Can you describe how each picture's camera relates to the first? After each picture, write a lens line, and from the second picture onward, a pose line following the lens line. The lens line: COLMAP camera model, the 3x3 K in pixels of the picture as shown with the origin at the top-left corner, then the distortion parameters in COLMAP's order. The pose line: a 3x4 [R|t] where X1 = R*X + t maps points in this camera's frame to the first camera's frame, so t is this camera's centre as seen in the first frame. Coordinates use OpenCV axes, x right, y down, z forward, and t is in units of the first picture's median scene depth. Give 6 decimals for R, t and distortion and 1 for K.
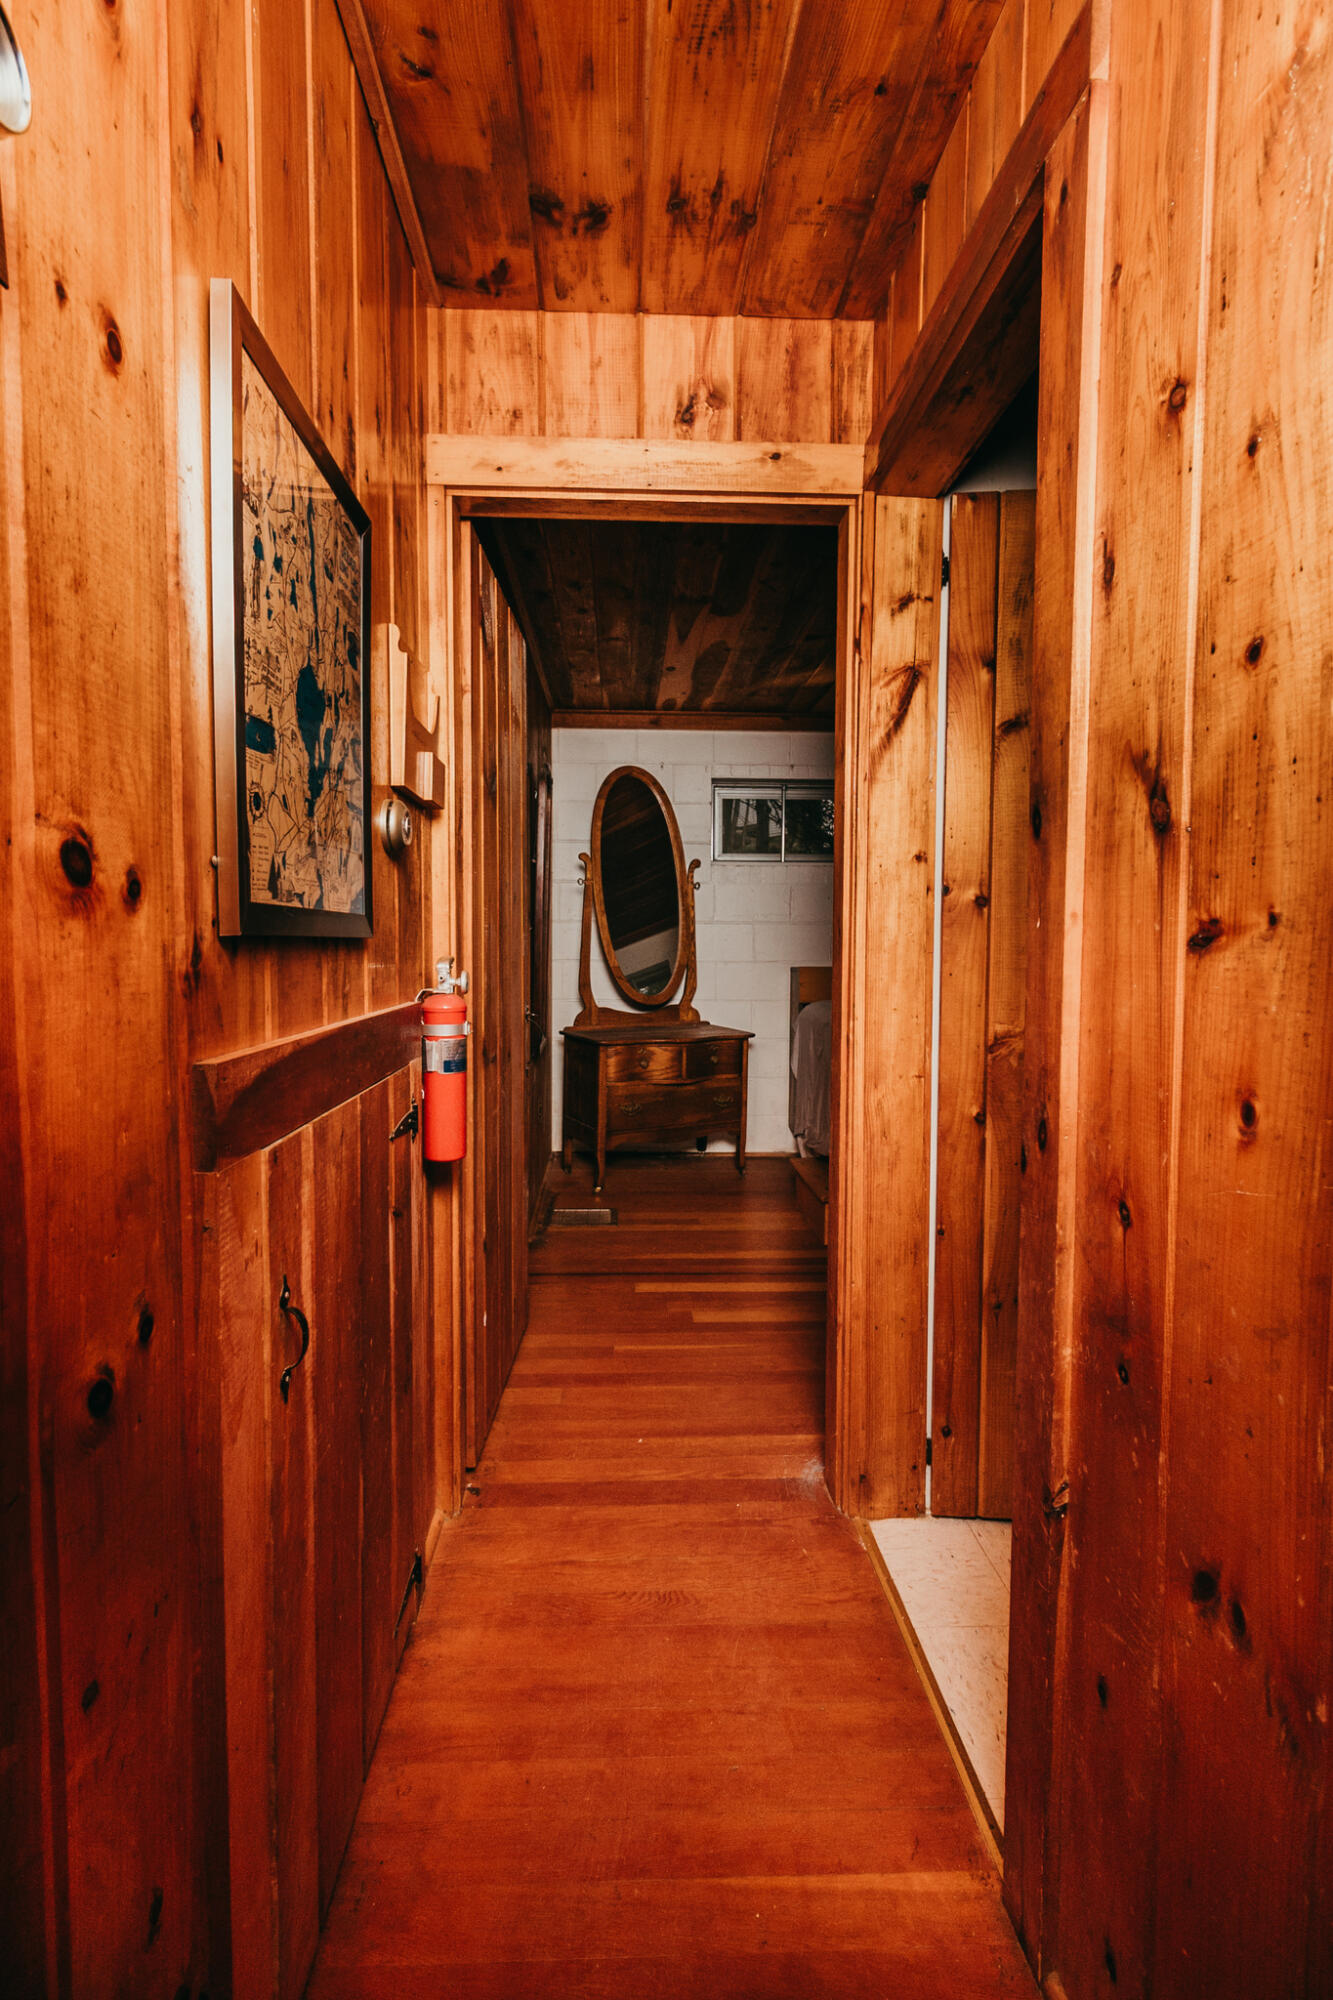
lens RADIAL K [[939.1, 0, 658.9], [0, 939.1, 989.7], [0, 0, 1]] dist [0.005785, 0.001362]
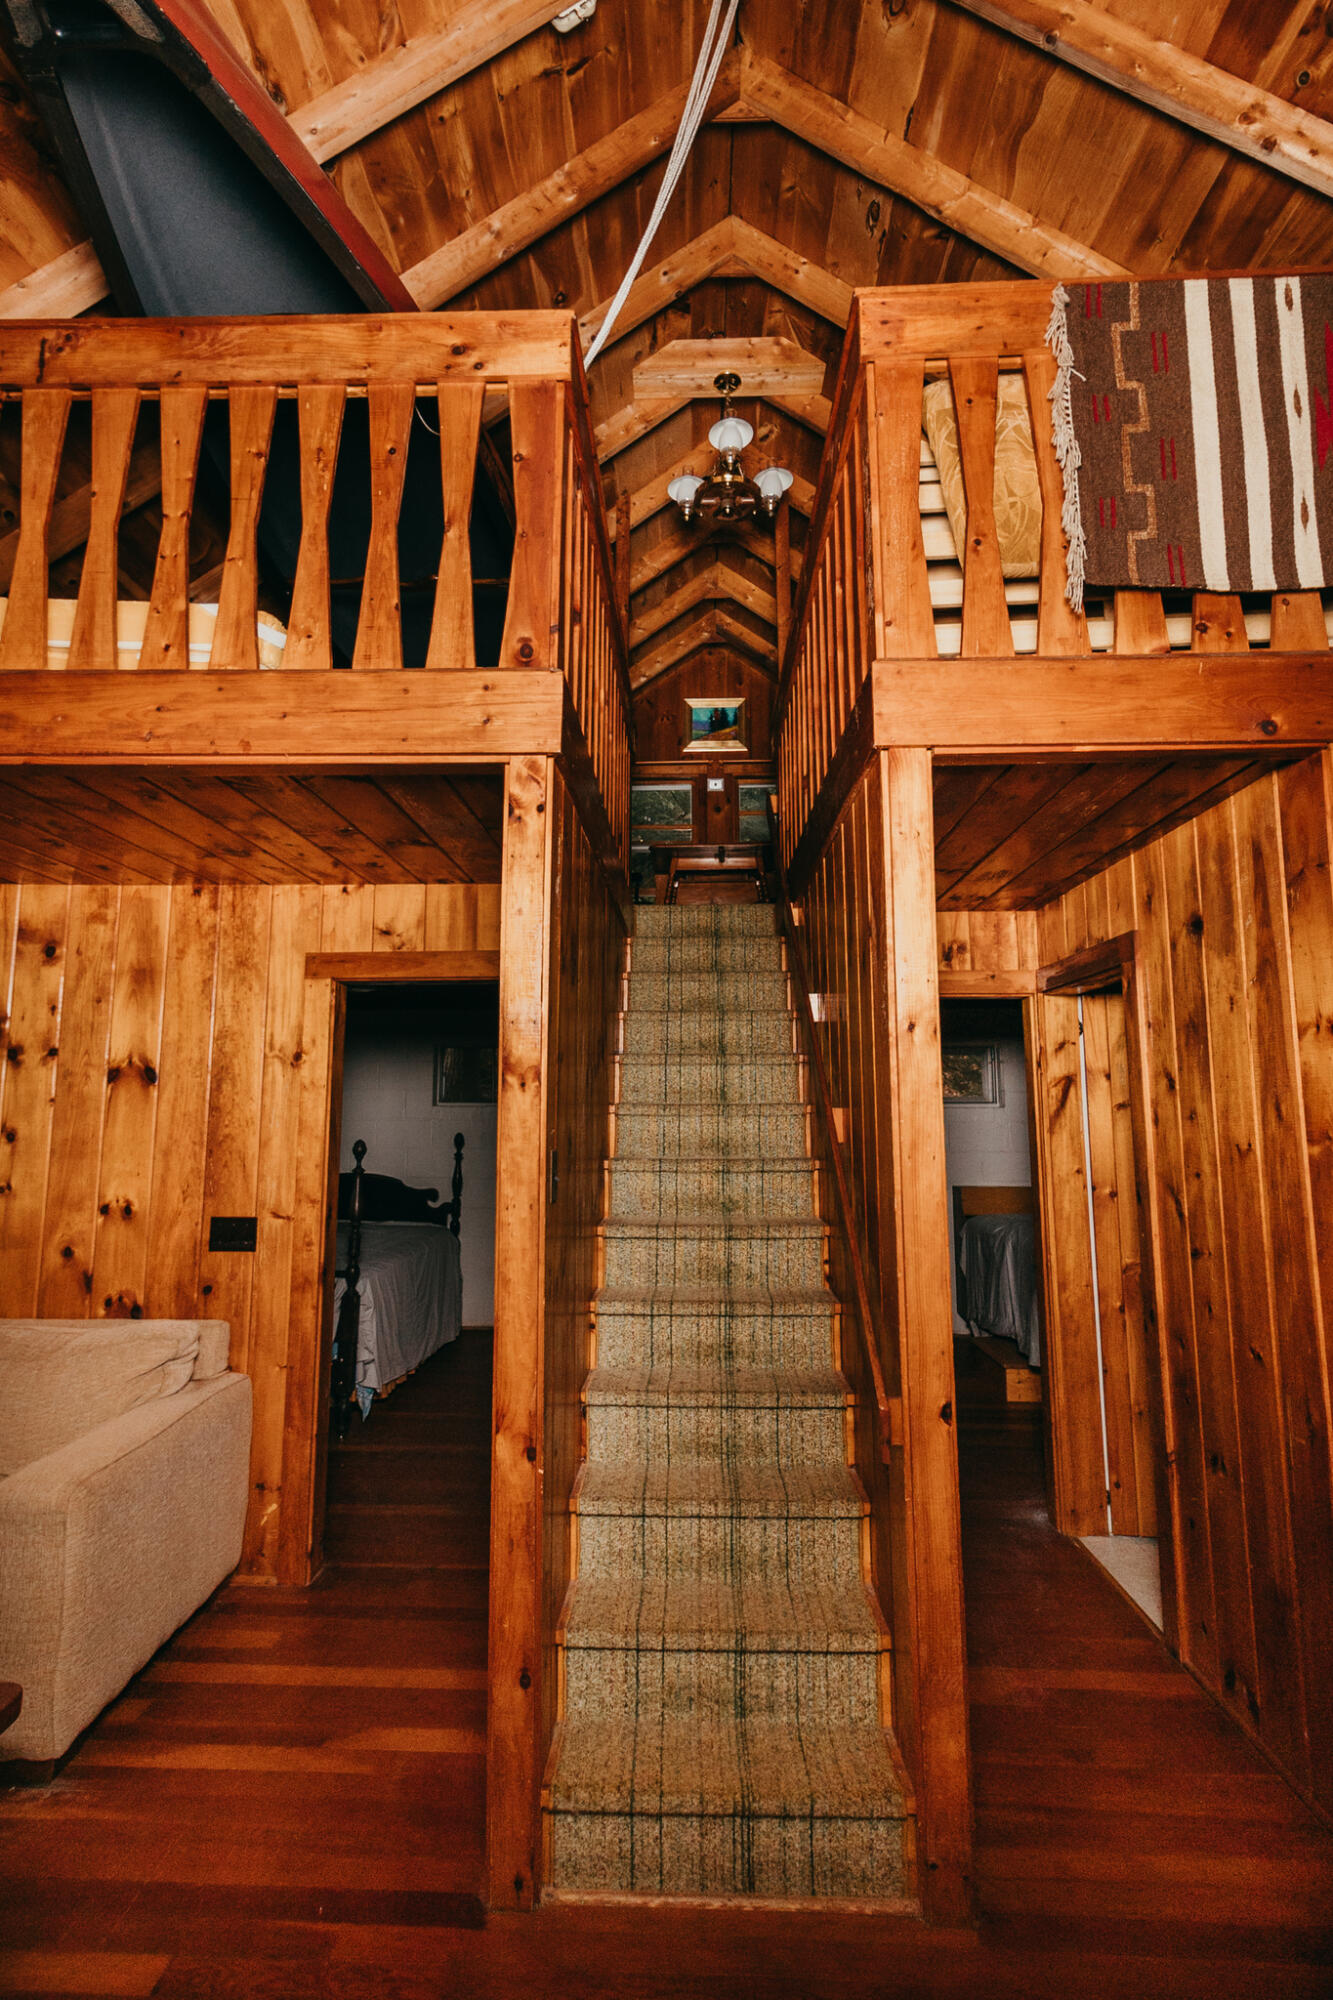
lens RADIAL K [[939.1, 0, 668.3], [0, 939.1, 993.4], [0, 0, 1]] dist [0.005785, 0.001362]
pose [[0.996305, -0.014371, -0.084672, -0.414559], [-0.001183, 0.983511, -0.180845, -0.149849], [0.085875, 0.180277, 0.979860, -1.094351]]
